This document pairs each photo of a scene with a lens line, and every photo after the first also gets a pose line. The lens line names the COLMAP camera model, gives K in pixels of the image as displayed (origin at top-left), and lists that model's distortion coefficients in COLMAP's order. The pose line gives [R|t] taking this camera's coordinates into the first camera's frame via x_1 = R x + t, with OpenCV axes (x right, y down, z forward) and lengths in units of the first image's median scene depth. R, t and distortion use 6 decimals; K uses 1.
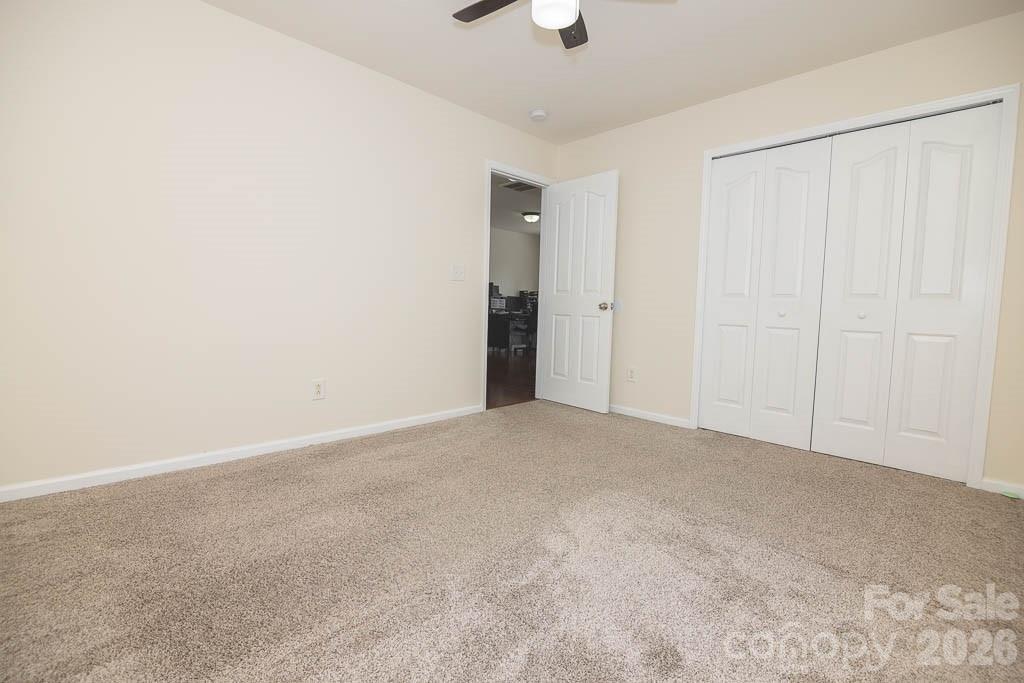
lens RADIAL K [[455.3, 0, 512.8], [0, 455.3, 338.8], [0, 0, 1]] dist [-0.014969, -0.000610]
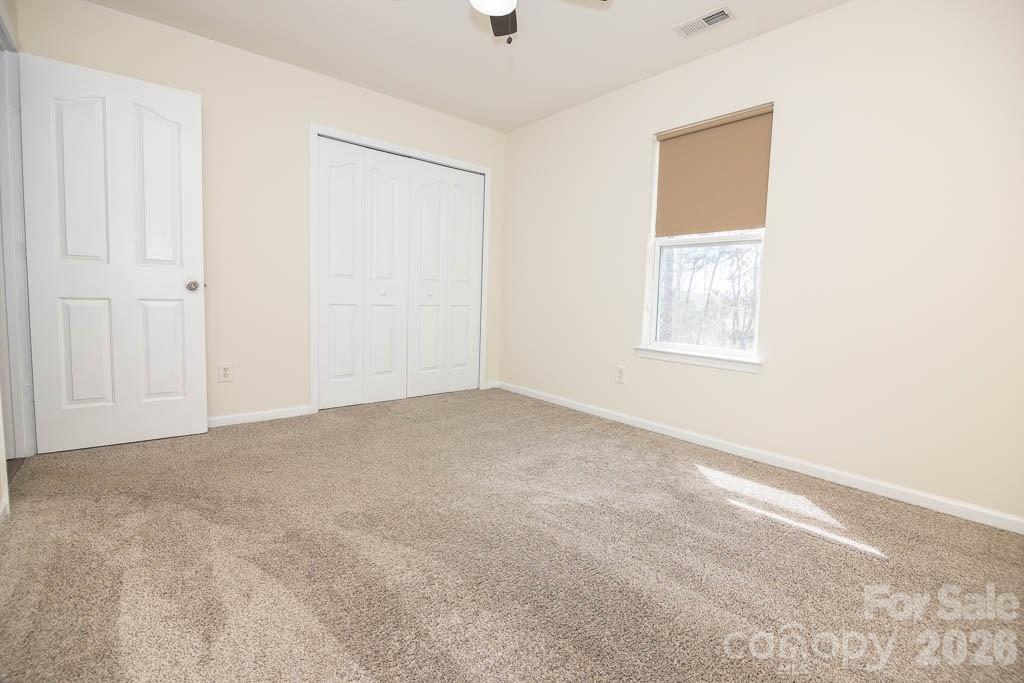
lens RADIAL K [[455.3, 0, 512.8], [0, 455.3, 338.8], [0, 0, 1]] dist [-0.014969, -0.000610]
pose [[0.077653, -0.122281, 0.989453, -0.365275], [0.042056, 0.991968, 0.119291, -0.040662], [-0.996093, 0.032349, 0.082172, 0.345911]]
